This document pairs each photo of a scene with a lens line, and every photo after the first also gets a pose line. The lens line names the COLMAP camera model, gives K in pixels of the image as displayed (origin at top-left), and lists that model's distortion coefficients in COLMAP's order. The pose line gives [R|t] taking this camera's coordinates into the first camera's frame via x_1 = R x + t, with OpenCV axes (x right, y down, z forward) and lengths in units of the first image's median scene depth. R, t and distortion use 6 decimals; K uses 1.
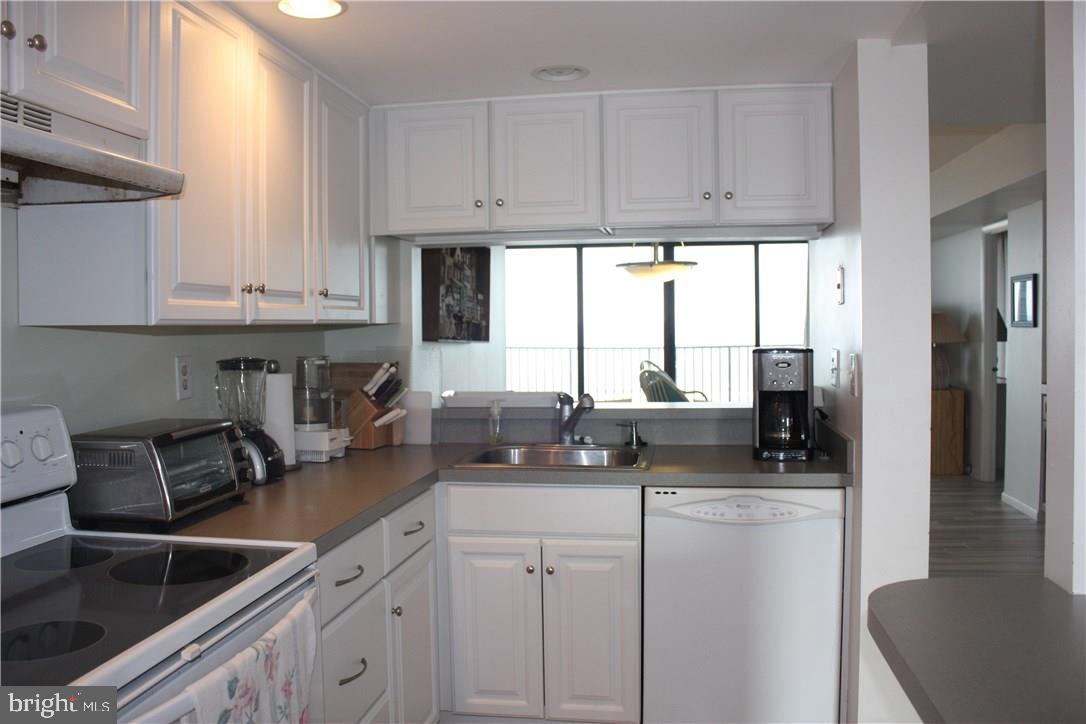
lens RADIAL K [[904.8, 0, 547.6], [0, 904.8, 346.0], [0, 0, 1]] dist [-0.173081, 0.155142]
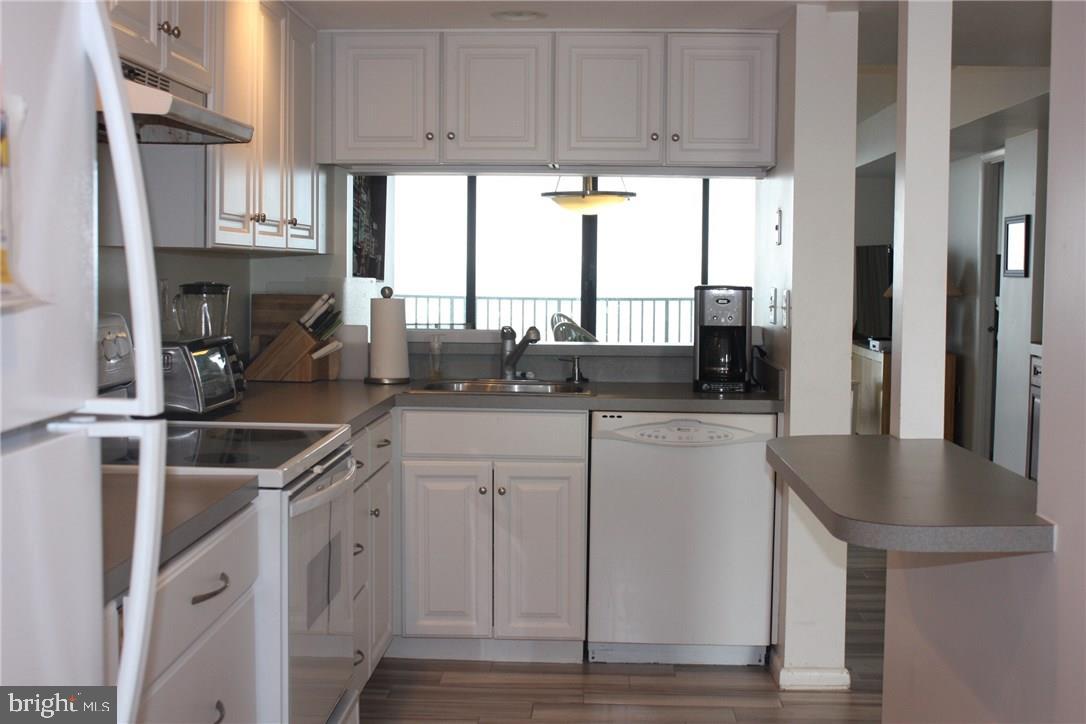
lens RADIAL K [[1693.0, 0, 543.0], [0, 1693.0, 362.0], [0, 0, 1]] dist [-0.006491, -0.806599]
pose [[0.991123, 0.015437, 0.132051, -0.201598], [-0.019106, 0.999465, 0.026564, 0.042332], [-0.131571, -0.028851, 0.990887, -0.916776]]
